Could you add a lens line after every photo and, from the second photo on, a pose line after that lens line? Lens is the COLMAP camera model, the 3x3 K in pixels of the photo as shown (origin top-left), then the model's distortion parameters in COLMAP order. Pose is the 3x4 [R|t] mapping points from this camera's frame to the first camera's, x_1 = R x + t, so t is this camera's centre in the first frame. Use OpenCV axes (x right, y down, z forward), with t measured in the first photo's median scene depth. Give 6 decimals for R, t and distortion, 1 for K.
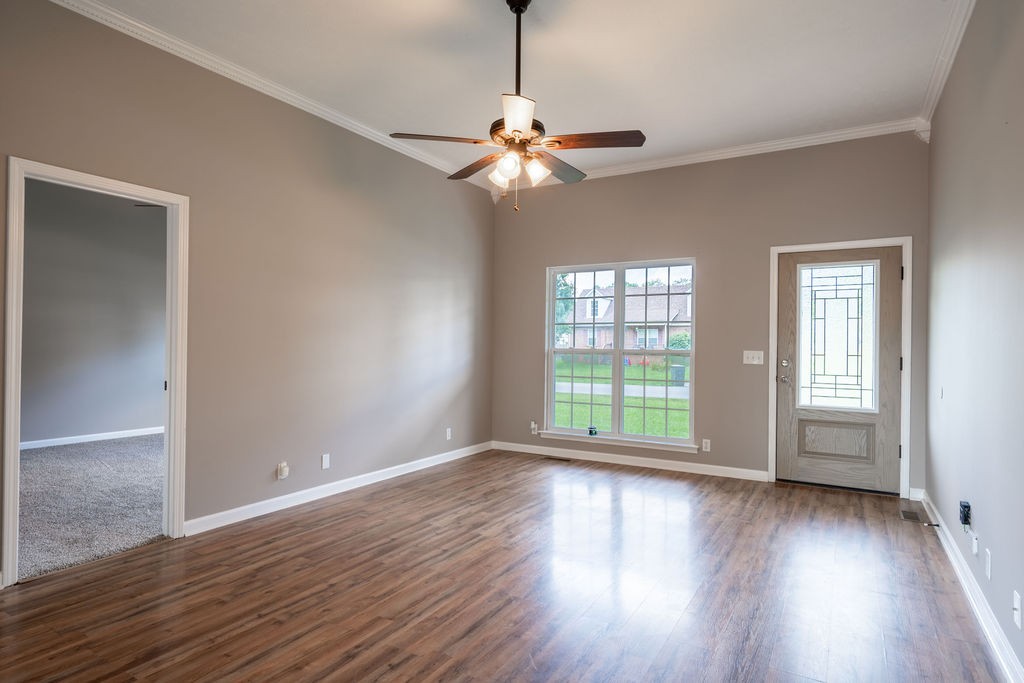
lens RADIAL K [[572.2, 0, 501.3], [0, 572.2, 343.0], [0, 0, 1]] dist [0.003242, -0.000436]
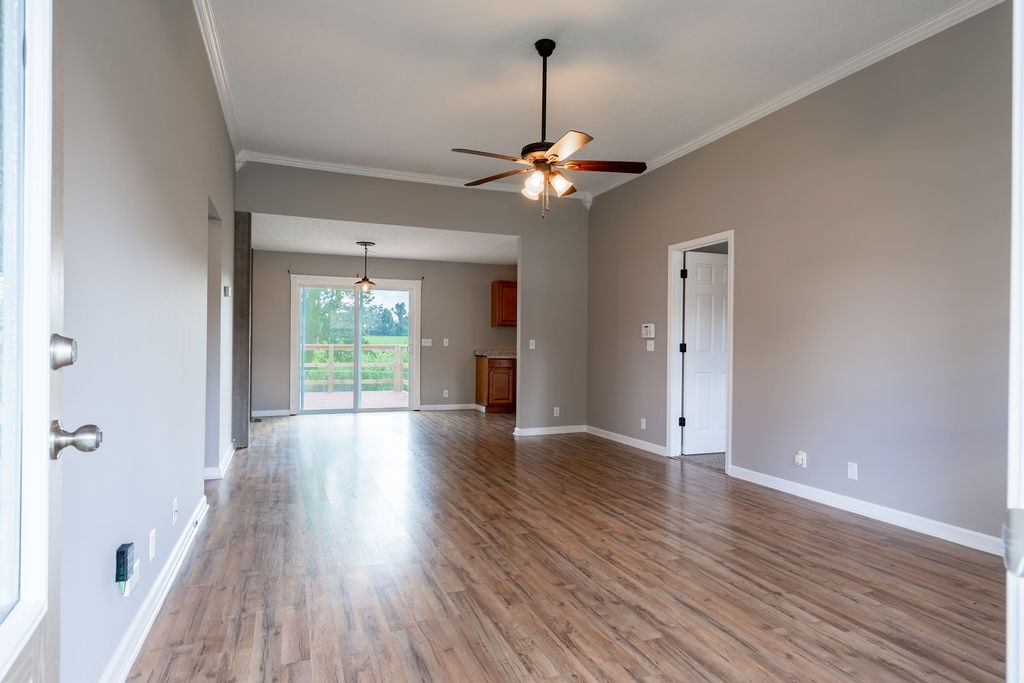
lens RADIAL K [[577.0, 0, 511.2], [0, 577.0, 345.8], [0, 0, 1]] dist [-0.003486, -0.000535]
pose [[-0.609276, -0.016535, -0.792786, 0.991304], [-0.015025, 0.999844, -0.009307, 0.053327], [0.792816, 0.006241, -0.609429, 1.619574]]
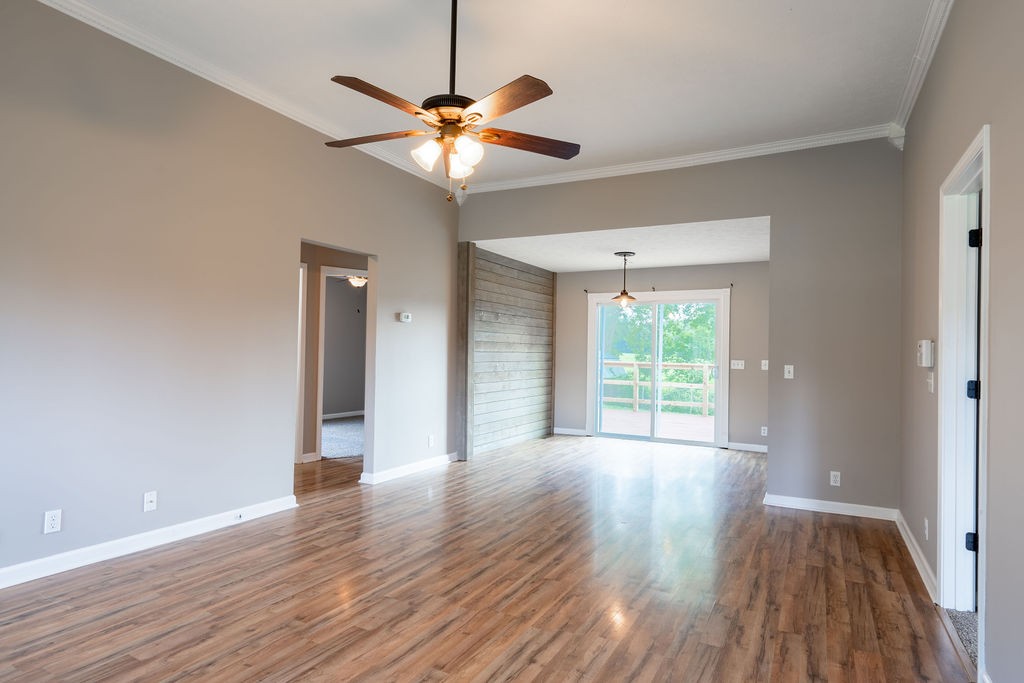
lens RADIAL K [[572.2, 0, 501.3], [0, 572.2, 343.0], [0, 0, 1]] dist [0.003242, -0.000436]
pose [[-0.998653, -0.034950, -0.038357, -0.025023], [-0.034234, 0.999230, -0.019176, 0.003985], [0.038998, -0.017837, -0.999080, 1.796181]]
